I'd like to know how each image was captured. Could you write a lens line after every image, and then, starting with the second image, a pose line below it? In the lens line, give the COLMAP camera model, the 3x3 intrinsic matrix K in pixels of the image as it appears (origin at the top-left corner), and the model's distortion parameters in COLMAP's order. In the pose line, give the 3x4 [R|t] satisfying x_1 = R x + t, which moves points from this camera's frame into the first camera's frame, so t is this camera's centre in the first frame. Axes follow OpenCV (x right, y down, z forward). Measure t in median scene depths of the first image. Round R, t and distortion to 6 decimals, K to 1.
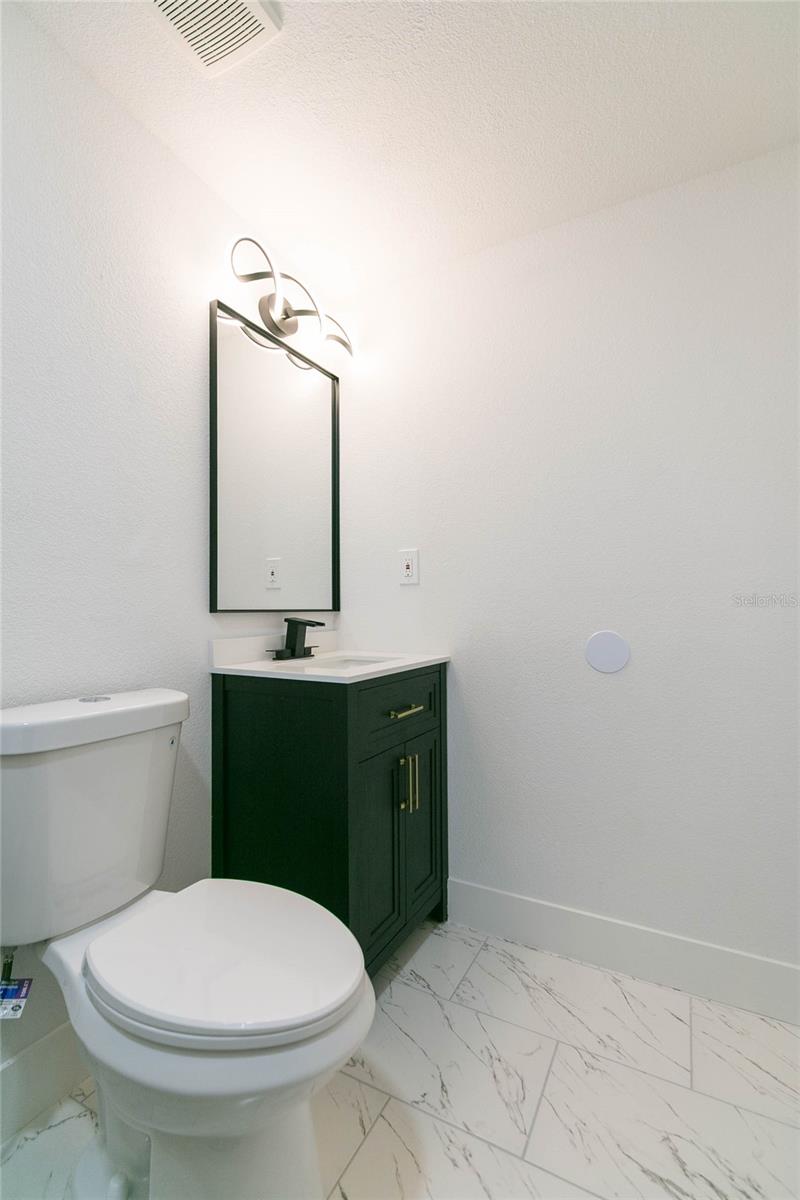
lens RADIAL K [[536.1, 0, 400.0], [0, 536.1, 600.0], [0, 0, 1]] dist [0.000367, 0.000182]
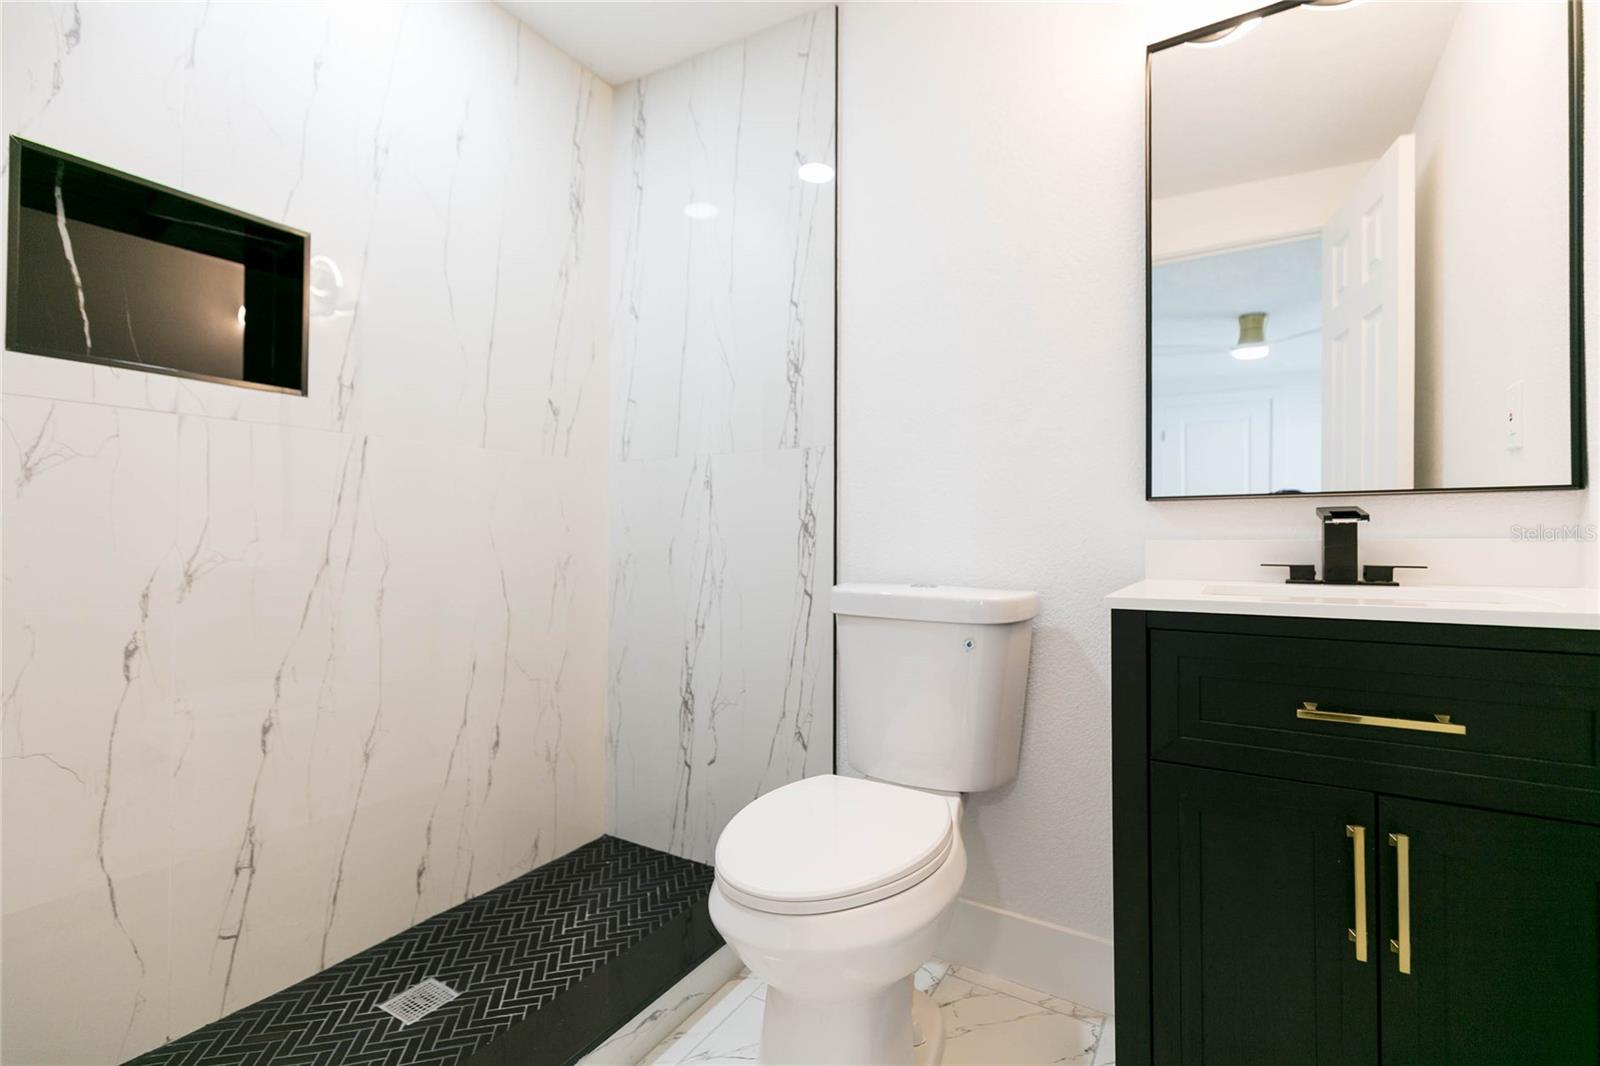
lens RADIAL K [[714.1, 0, 812.1], [0, 714.1, 529.9], [0, 0, 1]] dist [-0.001383, -0.000074]
pose [[-0.049087, -0.006604, -0.998773, 0.581276], [0.018534, 0.999800, -0.007522, 0.058589], [0.998623, -0.018880, -0.048955, 0.595193]]
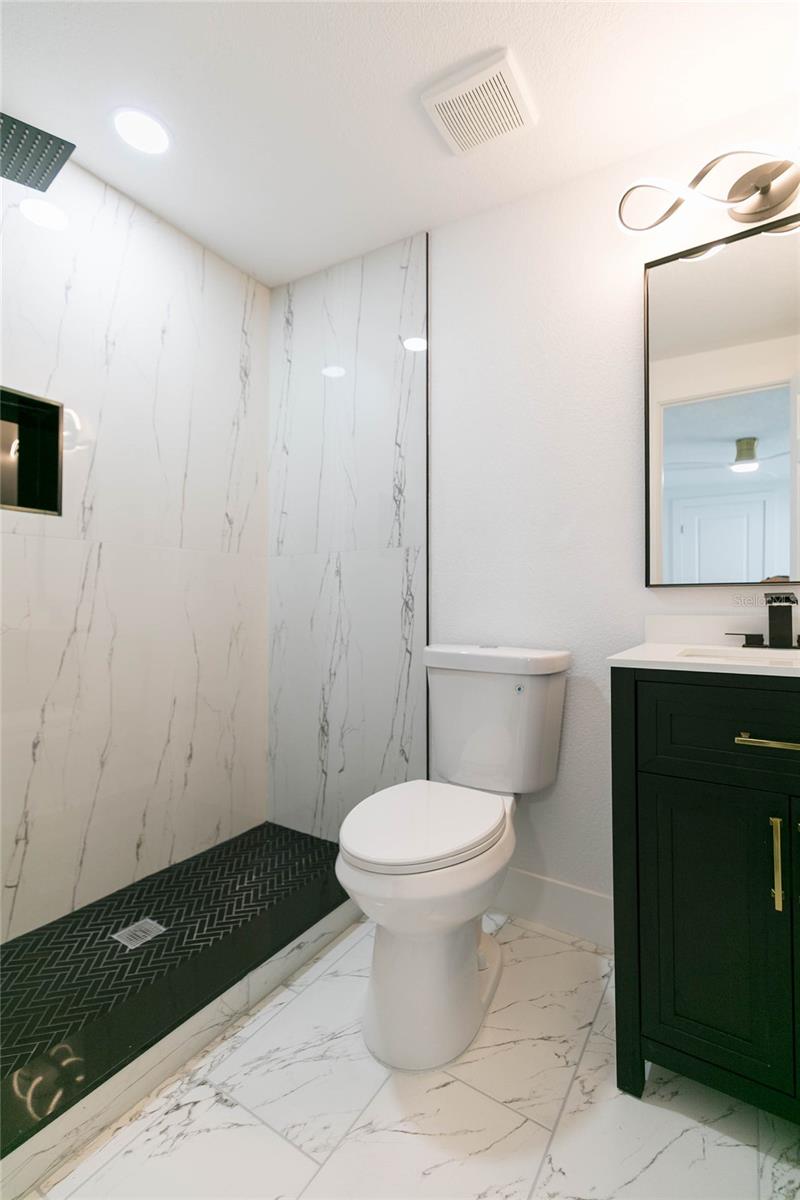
lens RADIAL K [[532.5, 0, 400.0], [0, 532.5, 600.0], [0, 0, 1]] dist [-0.002605, -0.000578]
pose [[-0.086439, -0.003339, -0.996252, 0.639883], [0.021150, 0.999763, -0.005186, 0.040724], [0.996033, -0.021519, -0.086347, 0.620400]]
